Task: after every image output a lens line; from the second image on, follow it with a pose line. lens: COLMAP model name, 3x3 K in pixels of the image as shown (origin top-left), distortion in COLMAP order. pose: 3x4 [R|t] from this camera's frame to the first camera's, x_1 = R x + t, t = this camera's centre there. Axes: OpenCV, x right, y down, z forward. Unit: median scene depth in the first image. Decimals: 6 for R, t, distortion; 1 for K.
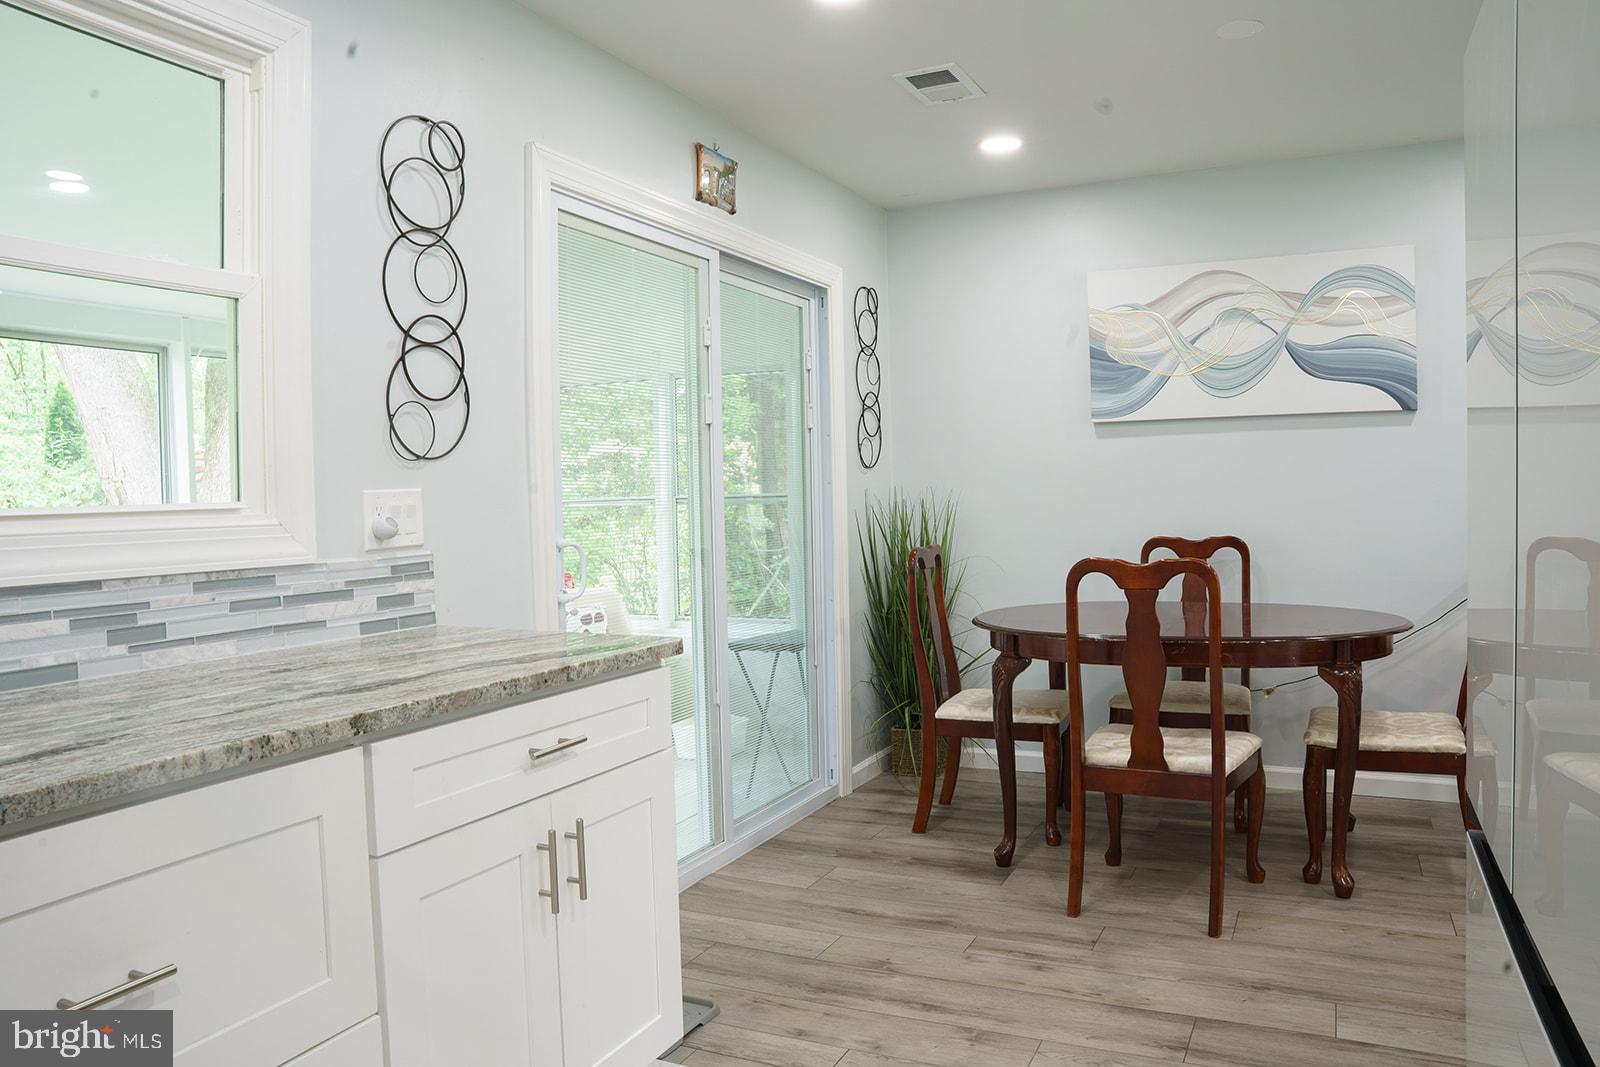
lens RADIAL K [[1152.3, 0, 812.0], [0, 1152.3, 535.3], [0, 0, 1]] dist [-0.042910, -0.004042]
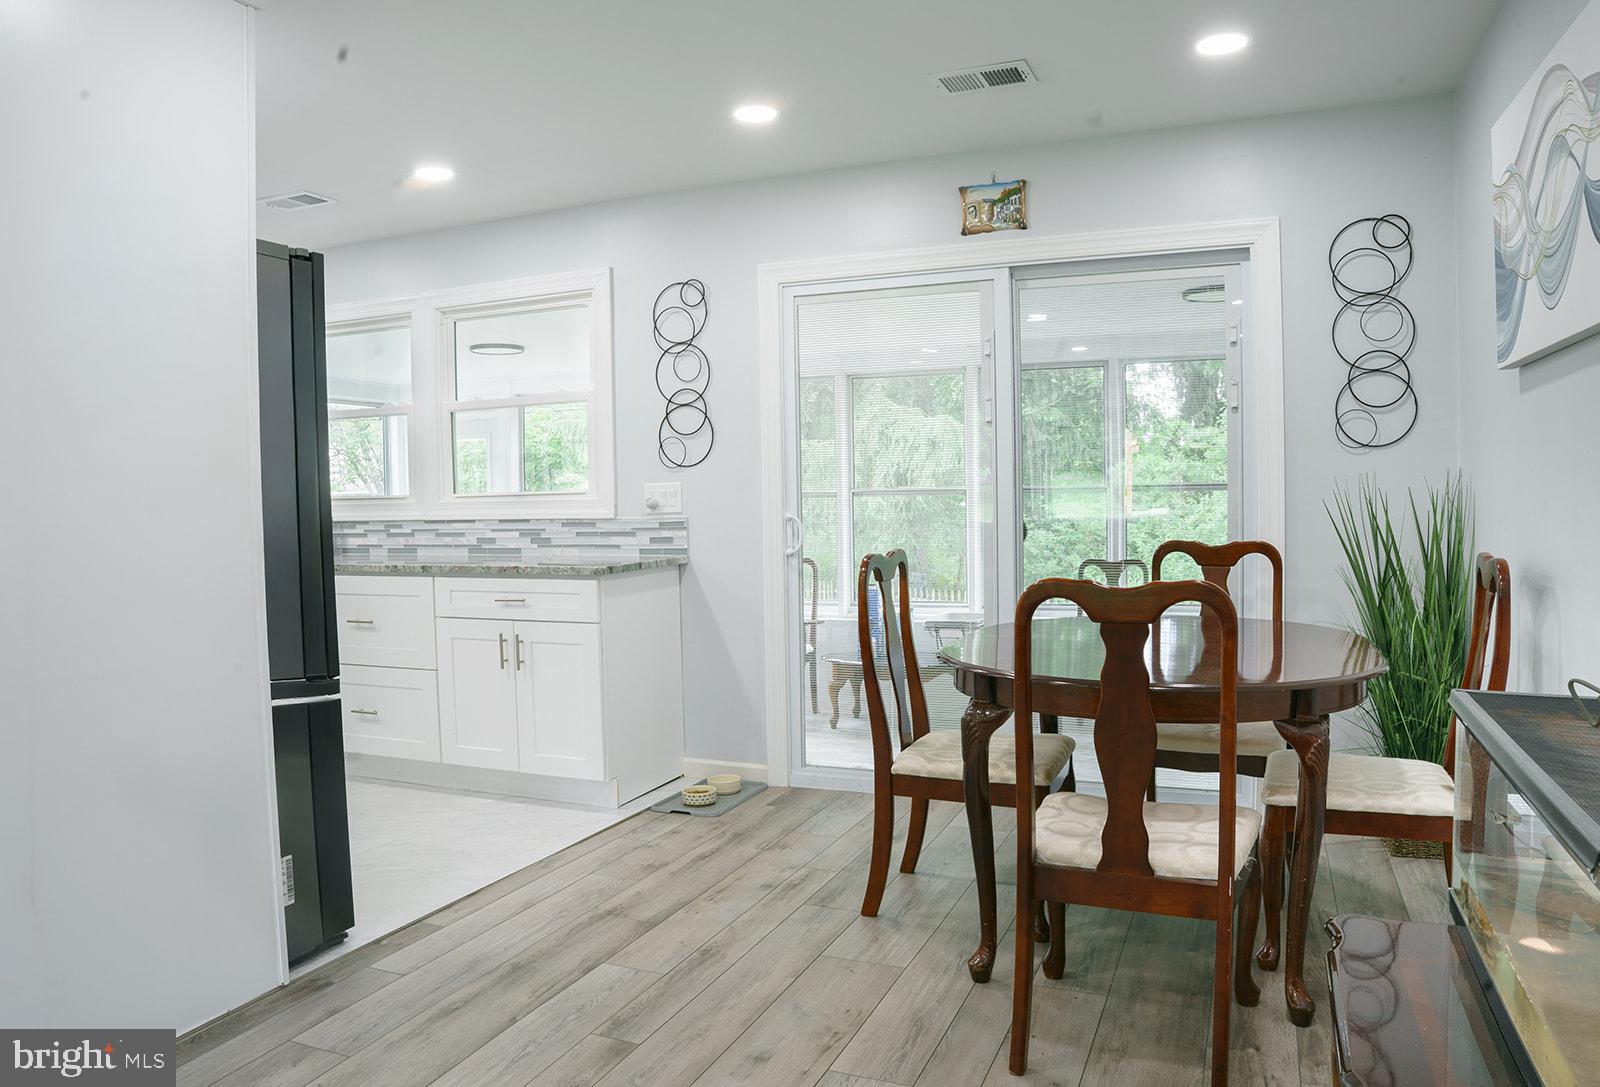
lens RADIAL K [[1144.4, 0, 788.3], [0, 1144.4, 551.2], [0, 0, 1]] dist [-0.057922, 0.000244]
pose [[0.051728, 0.061418, -0.996771, 1.606836], [-0.022799, 0.997920, 0.060305, -0.047215], [0.998401, 0.019605, 0.053021, 1.123627]]
